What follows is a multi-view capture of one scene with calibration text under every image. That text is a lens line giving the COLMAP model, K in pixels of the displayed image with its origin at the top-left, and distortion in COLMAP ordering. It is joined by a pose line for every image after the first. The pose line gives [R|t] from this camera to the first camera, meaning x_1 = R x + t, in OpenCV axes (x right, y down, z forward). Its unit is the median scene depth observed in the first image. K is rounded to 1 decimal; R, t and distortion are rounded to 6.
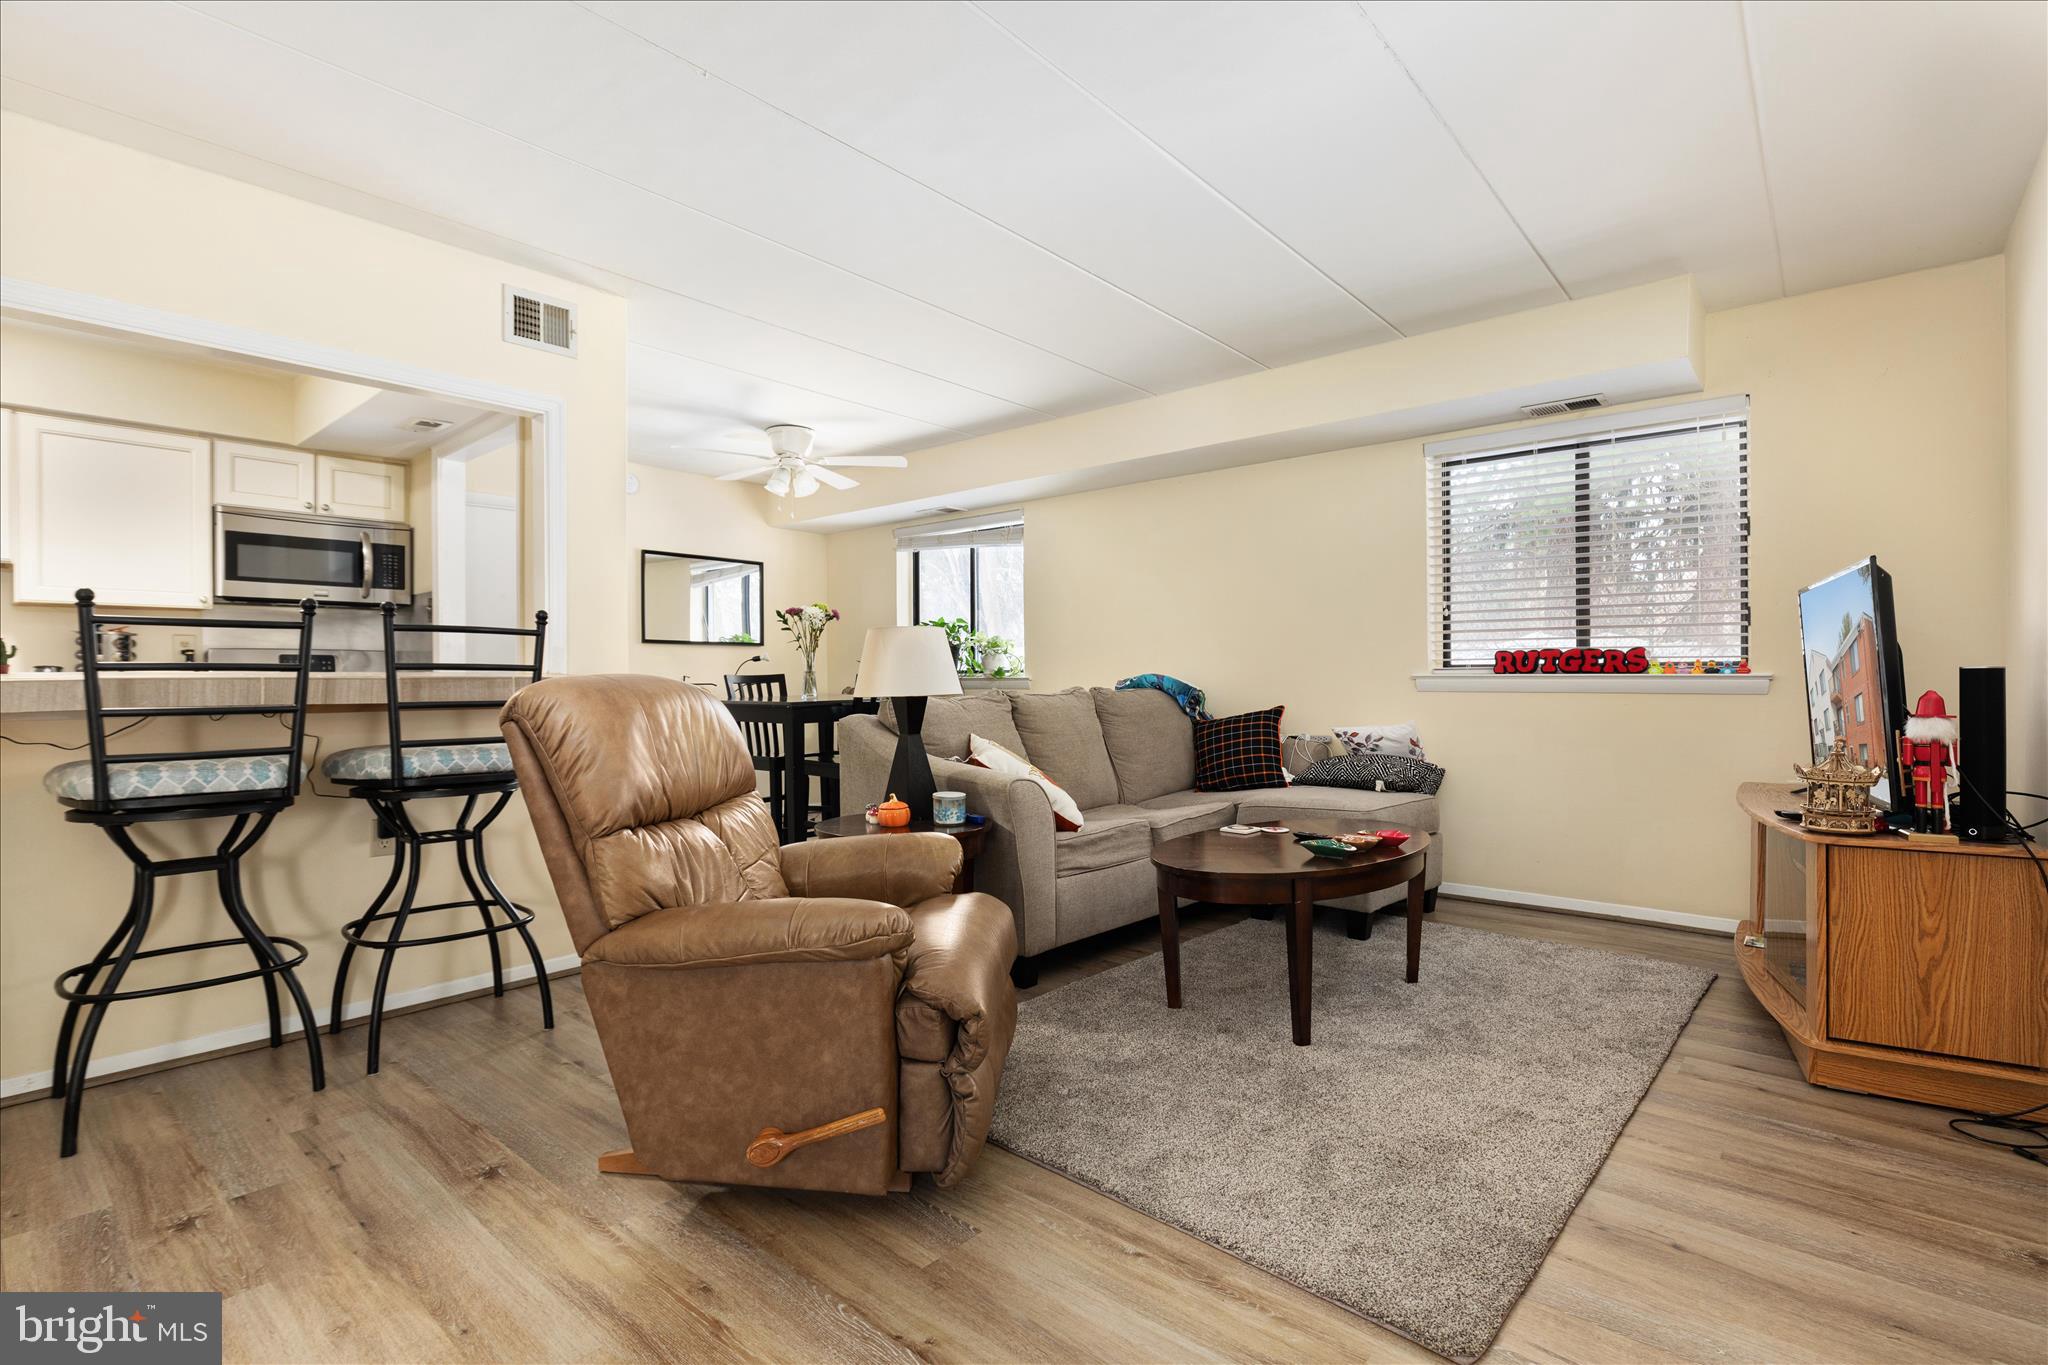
lens RADIAL K [[939.7, 0, 1024.0], [0, 939.7, 682.5], [0, 0, 1]] dist [0.000305, 0.000323]
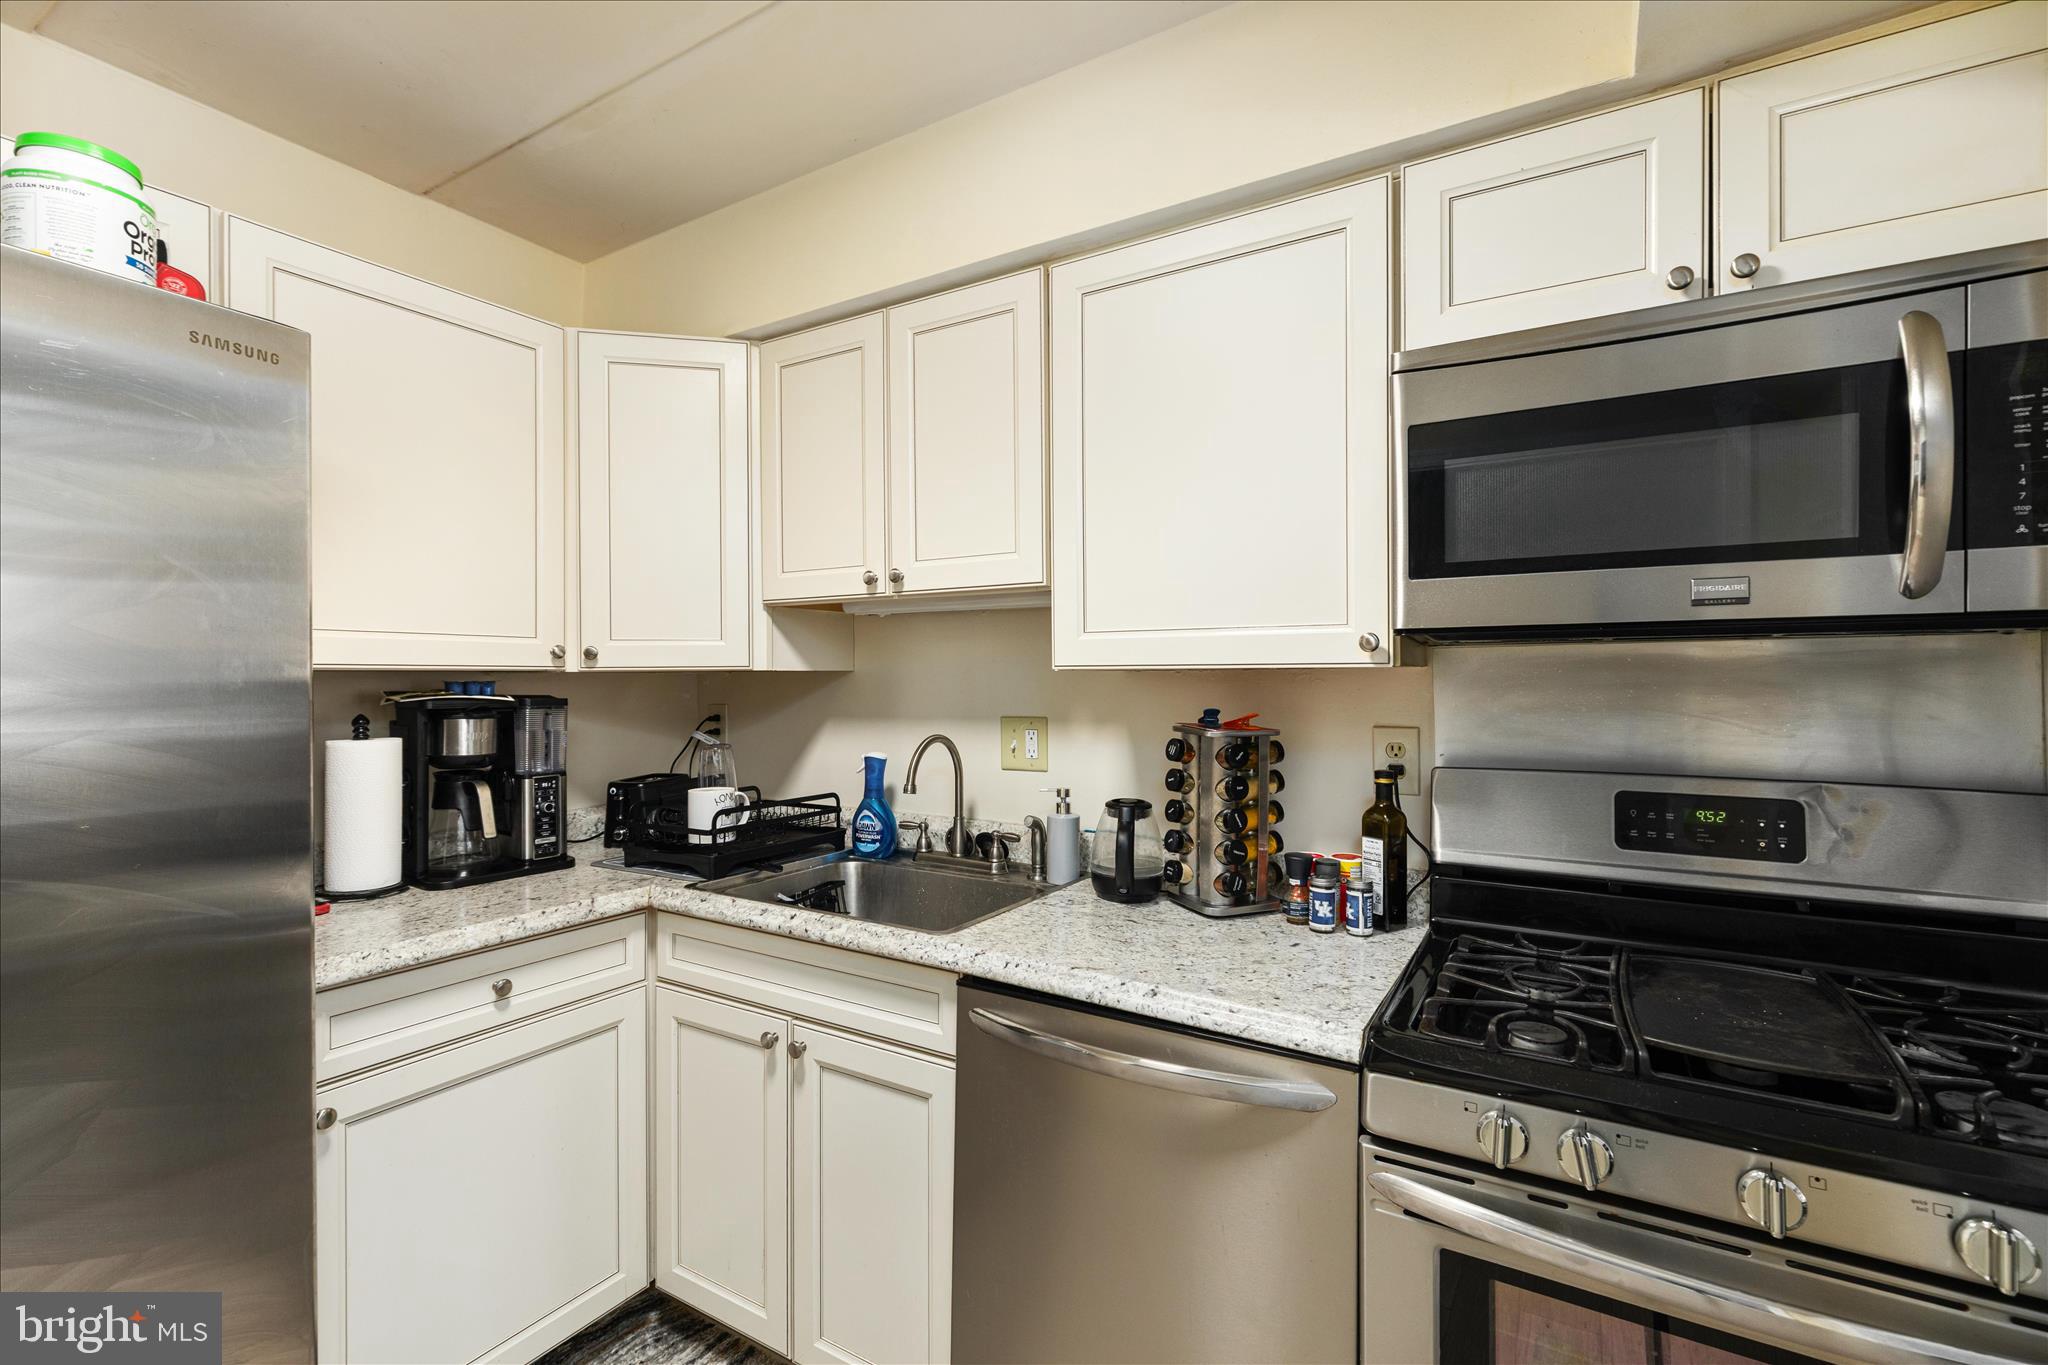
lens RADIAL K [[939.7, 0, 1024.0], [0, 939.7, 682.5], [0, 0, 1]] dist [0.000305, 0.000323]
pose [[0.152024, -0.000119, -0.988377, -0.547490], [-0.004556, 0.999989, -0.000821, -0.073694], [0.988366, 0.004628, 0.152022, 0.809386]]
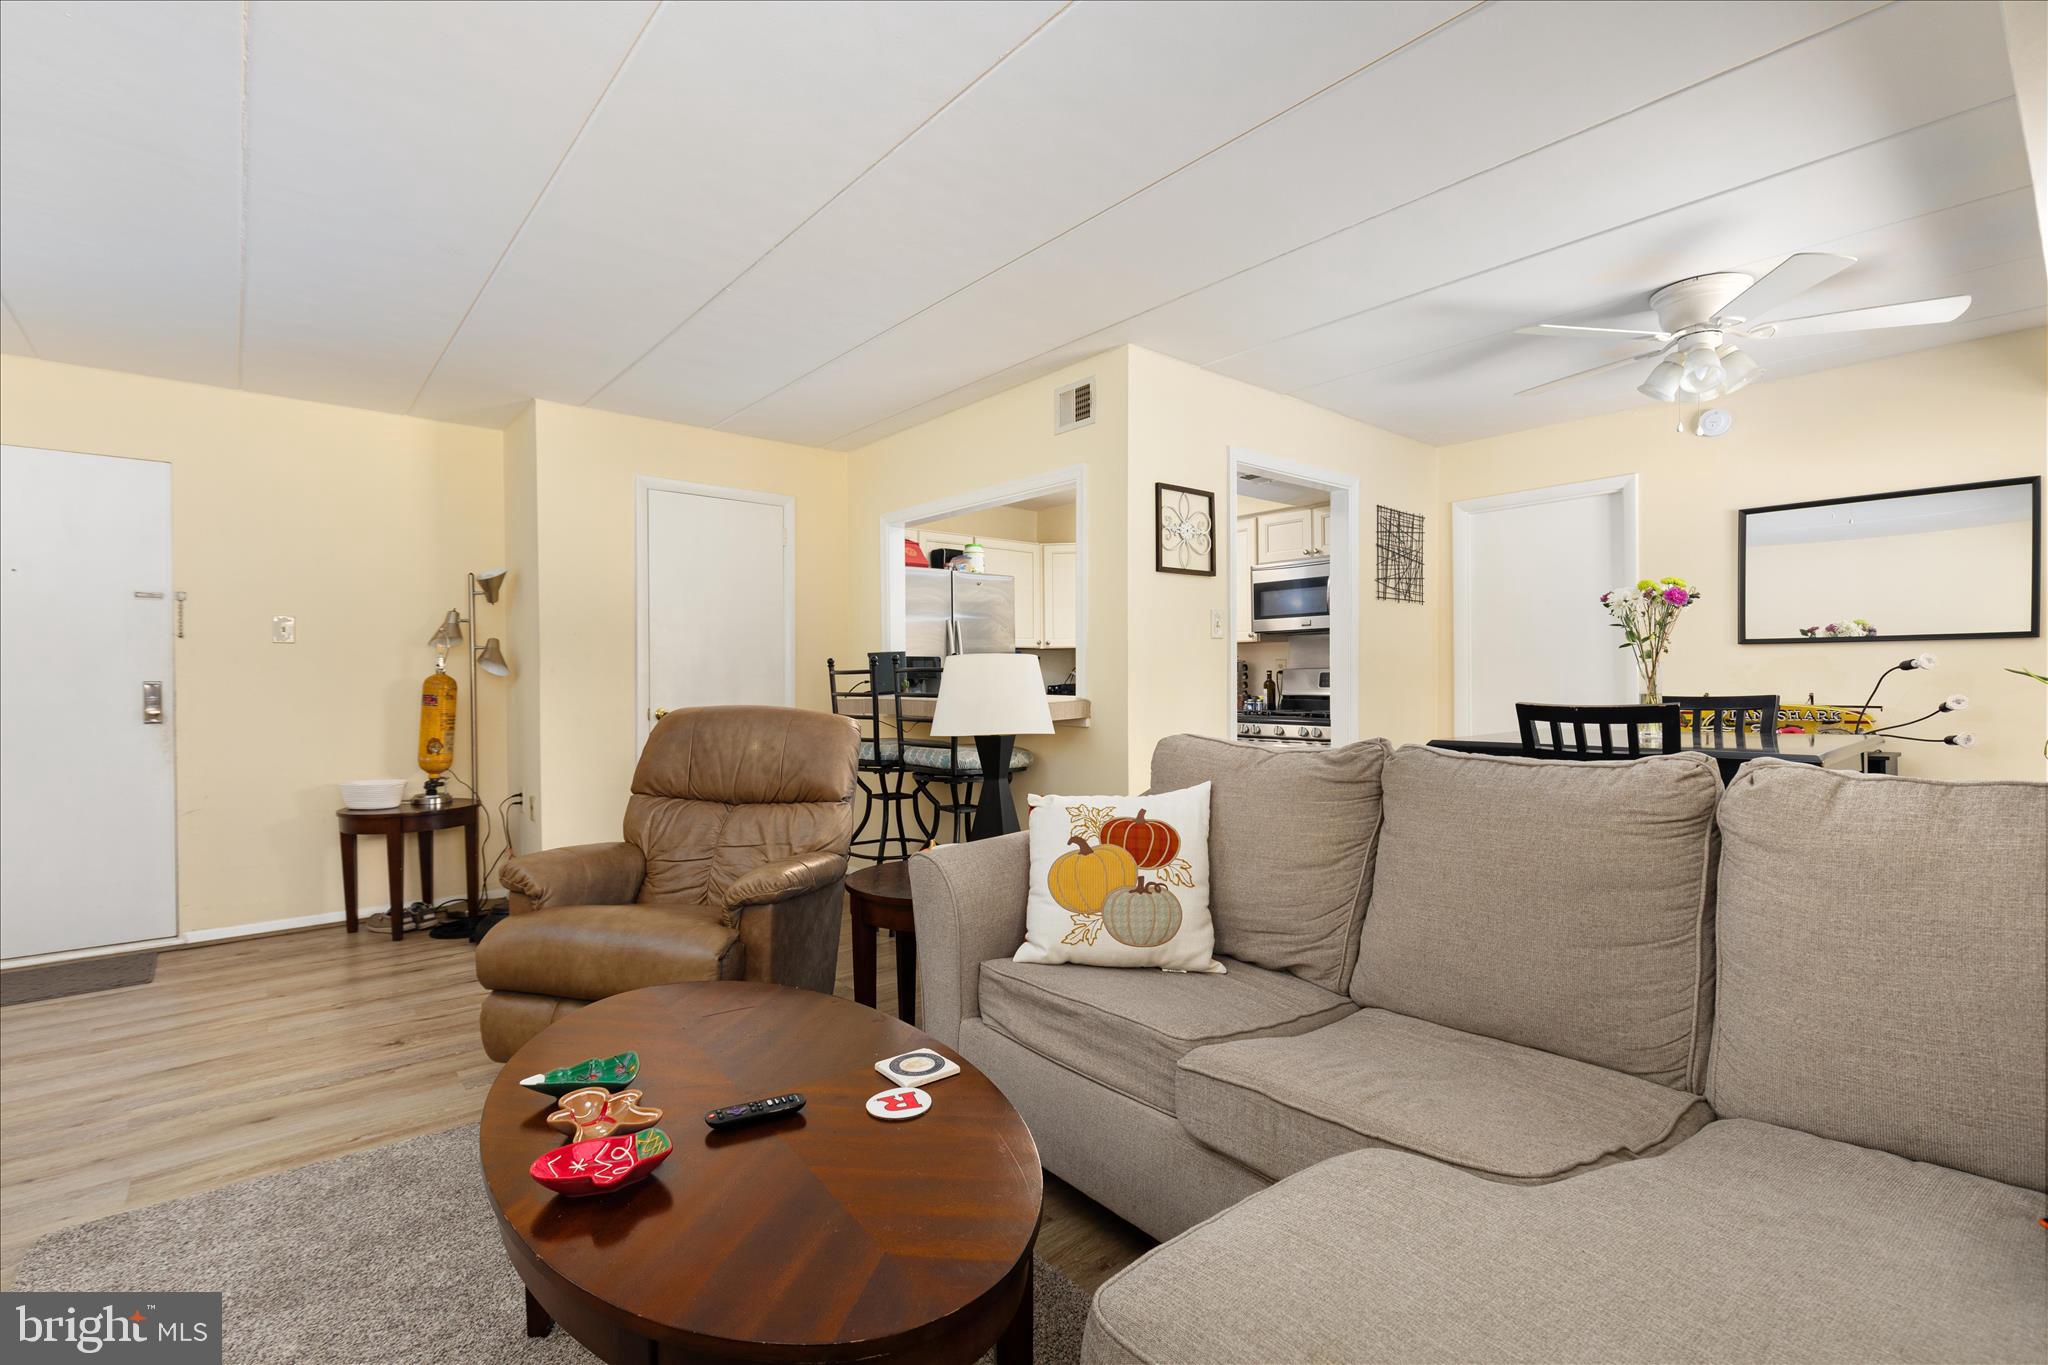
lens RADIAL K [[939.7, 0, 1024.0], [0, 939.7, 682.5], [0, 0, 1]] dist [0.000305, 0.000323]
pose [[-0.159969, 0.003882, -0.987114, 0.532157], [0.002948, 0.999990, 0.003455, -0.025955], [0.987118, -0.002357, -0.159979, 0.880071]]
